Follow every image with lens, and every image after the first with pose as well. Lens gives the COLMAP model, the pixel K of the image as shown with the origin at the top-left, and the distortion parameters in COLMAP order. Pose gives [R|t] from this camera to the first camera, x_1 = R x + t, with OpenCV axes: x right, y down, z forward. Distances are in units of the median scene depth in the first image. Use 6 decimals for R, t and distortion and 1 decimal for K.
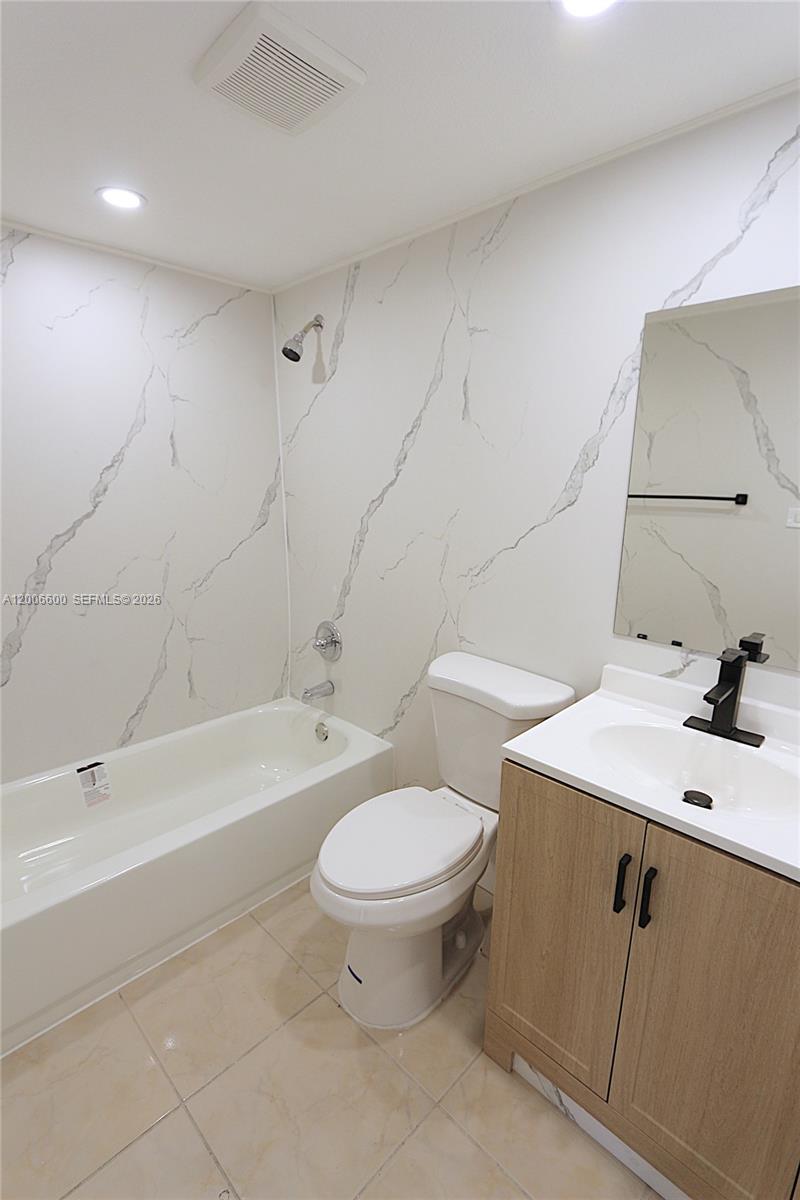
lens RADIAL K [[550.1, 0, 401.1], [0, 550.1, 605.8], [0, 0, 1]] dist [-0.032404, 0.007479]
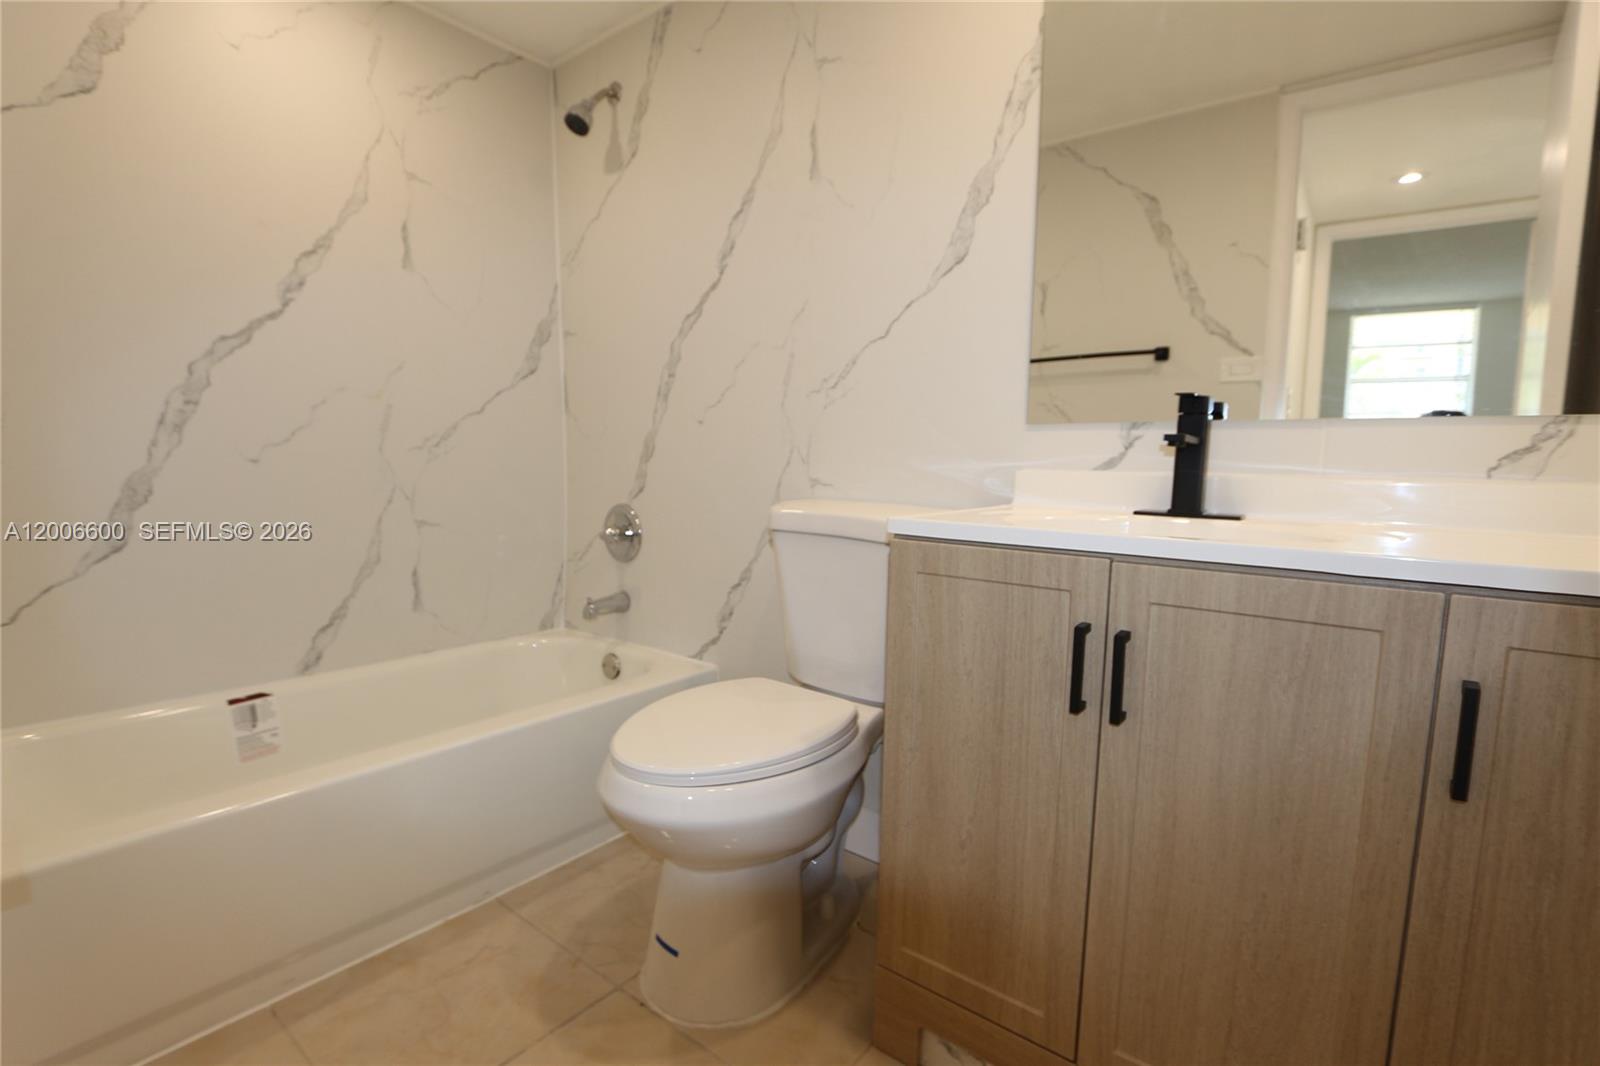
lens RADIAL K [[733.5, 0, 784.3], [0, 733.5, 547.2], [0, 0, 1]] dist [-0.032404, 0.007479]
pose [[0.995221, -0.007474, 0.097363, -0.021028], [0.019274, 0.992487, -0.120822, 0.244941], [-0.095728, 0.122121, 0.987888, 0.070107]]
